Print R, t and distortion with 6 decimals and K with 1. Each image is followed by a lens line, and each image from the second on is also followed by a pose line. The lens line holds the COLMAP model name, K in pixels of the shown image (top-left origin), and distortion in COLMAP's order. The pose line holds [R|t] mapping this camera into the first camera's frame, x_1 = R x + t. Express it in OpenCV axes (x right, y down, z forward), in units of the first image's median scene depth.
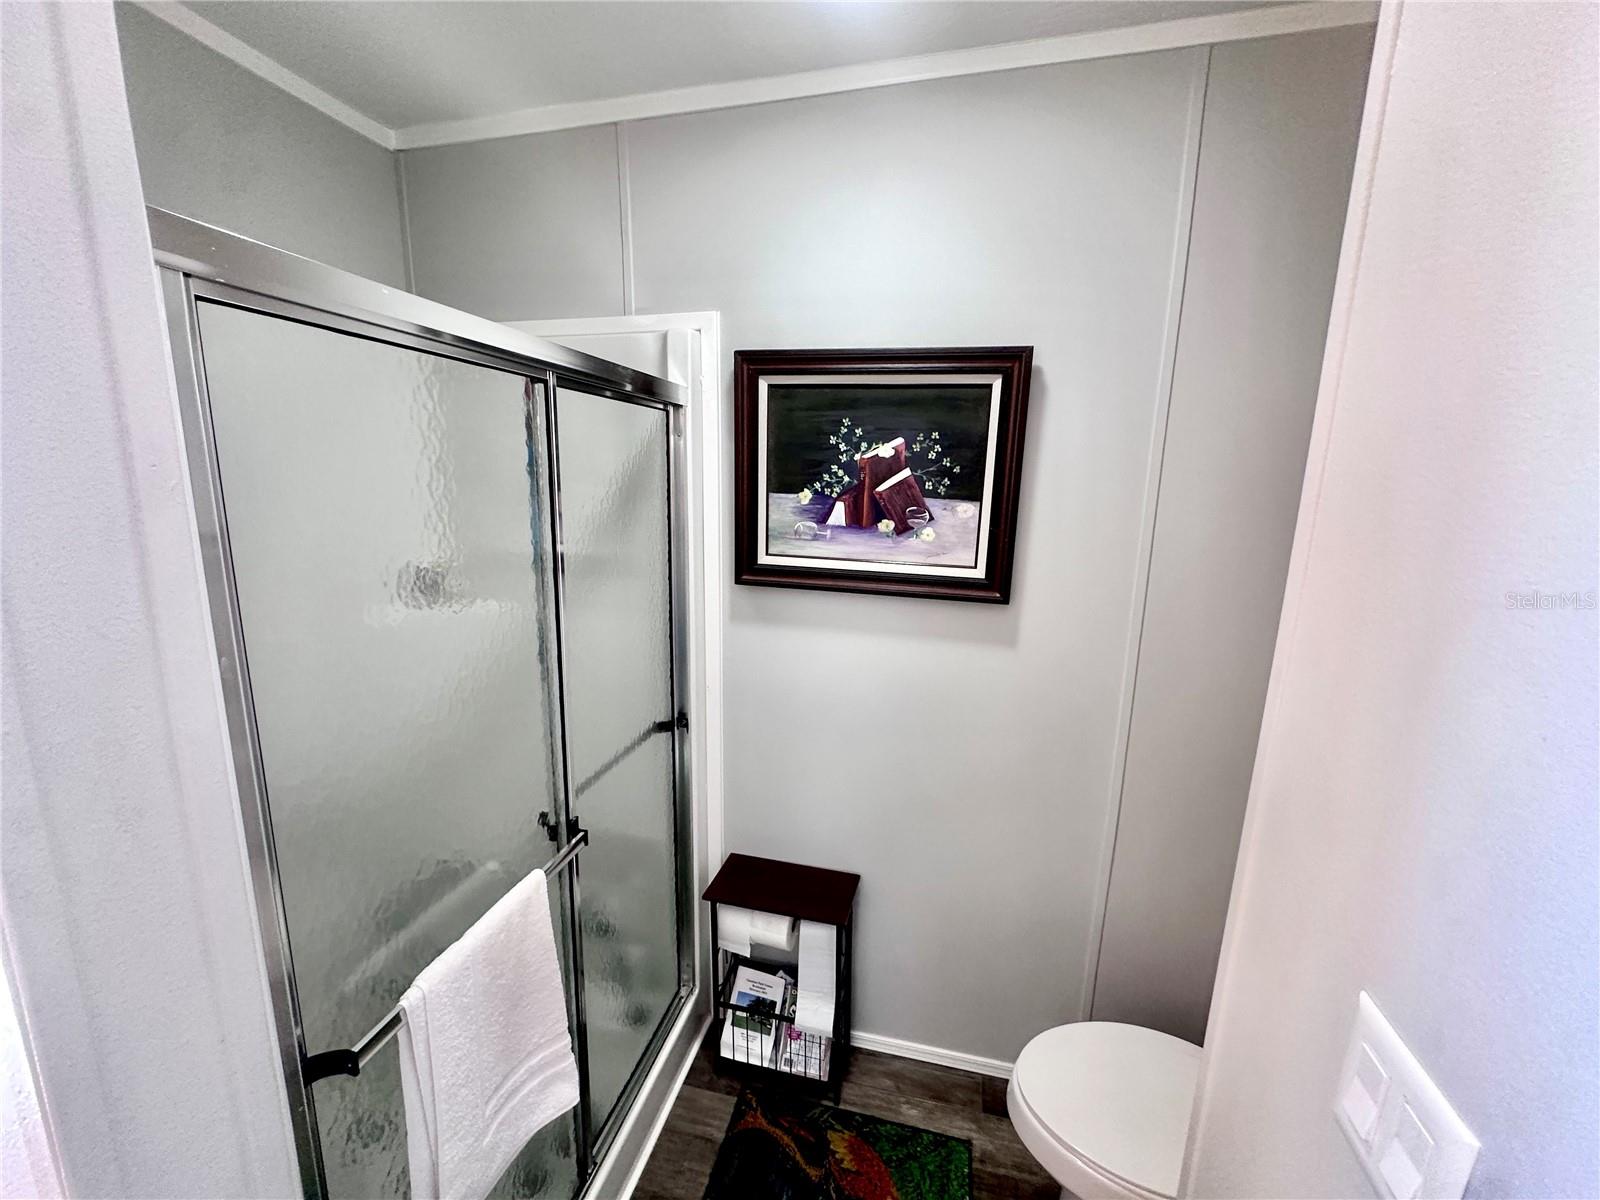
lens RADIAL K [[639.9, 0, 794.9], [0, 639.9, 602.9], [0, 0, 1]] dist [-0.005014, 0.001390]
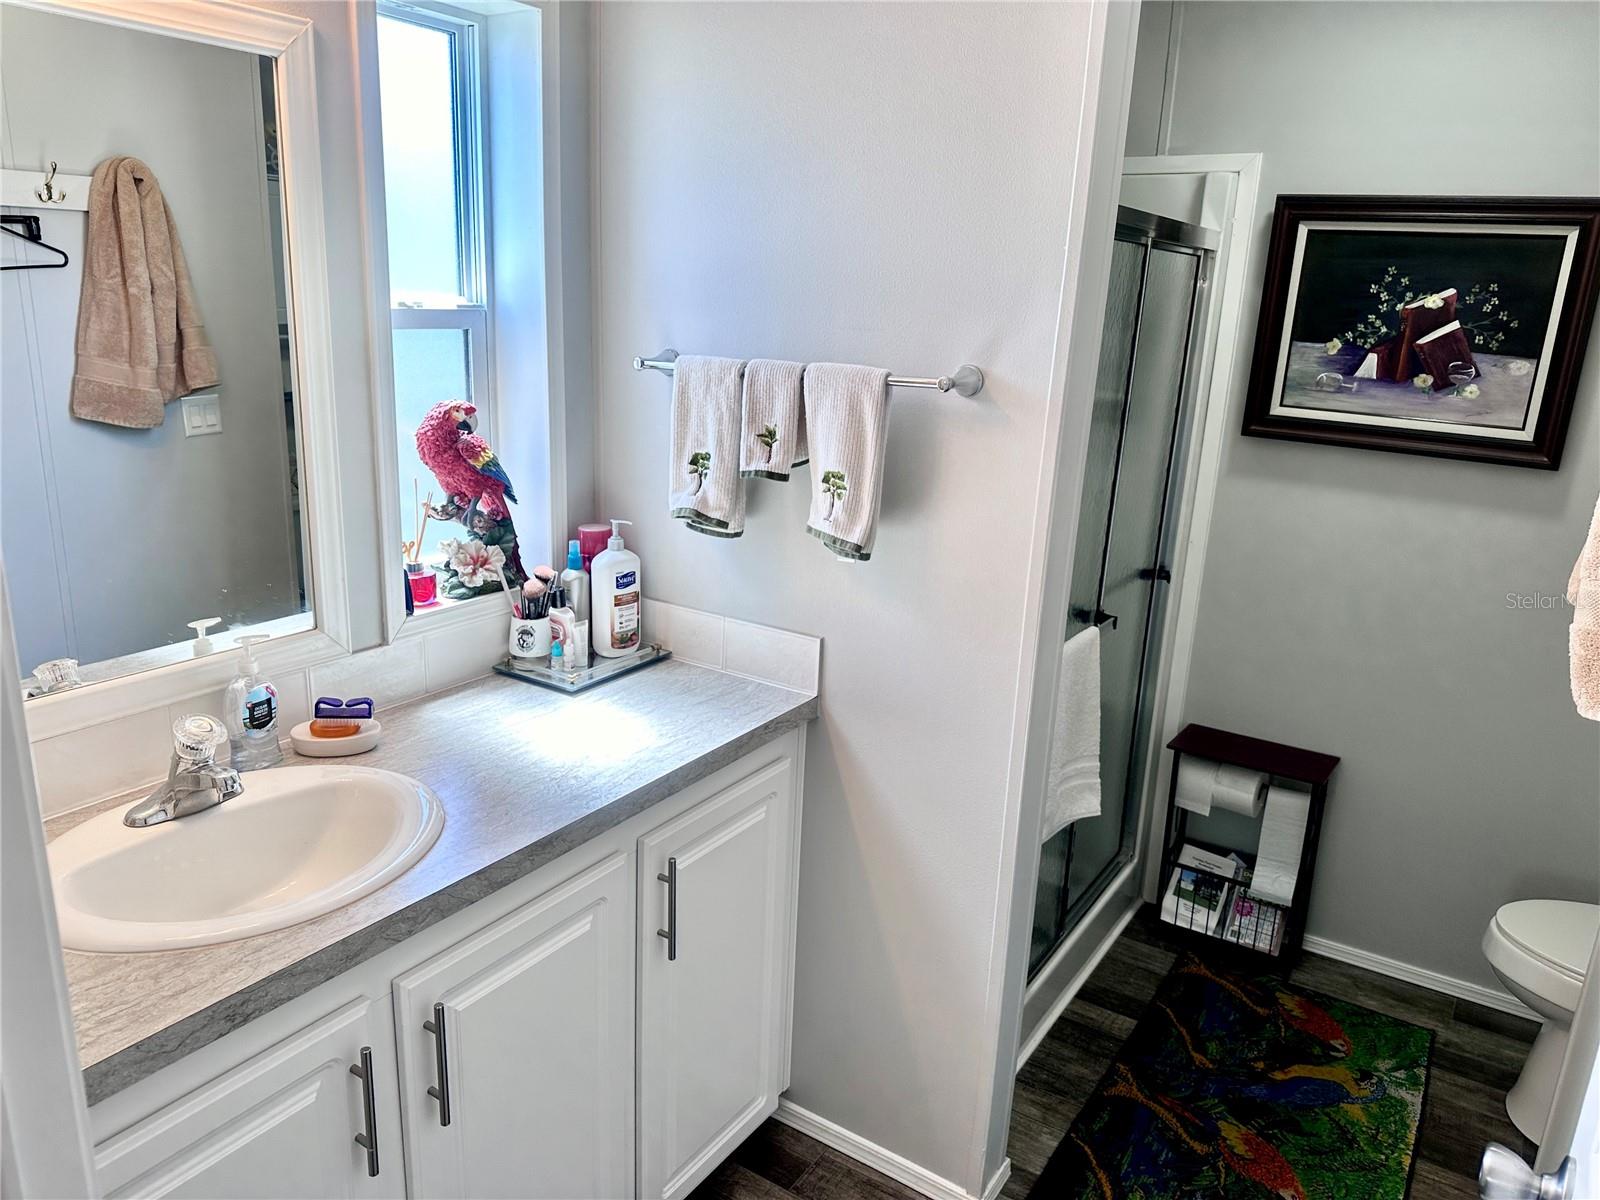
lens RADIAL K [[1116.9, 0, 800.6], [0, 1116.9, 608.9], [0, 0, 1]] dist [0.056620, -0.083936]
pose [[0.945876, 0.111800, -0.304661, -0.184205], [-0.095098, 0.993062, 0.069169, 0.187798], [0.310281, -0.036452, 0.949946, -0.892007]]
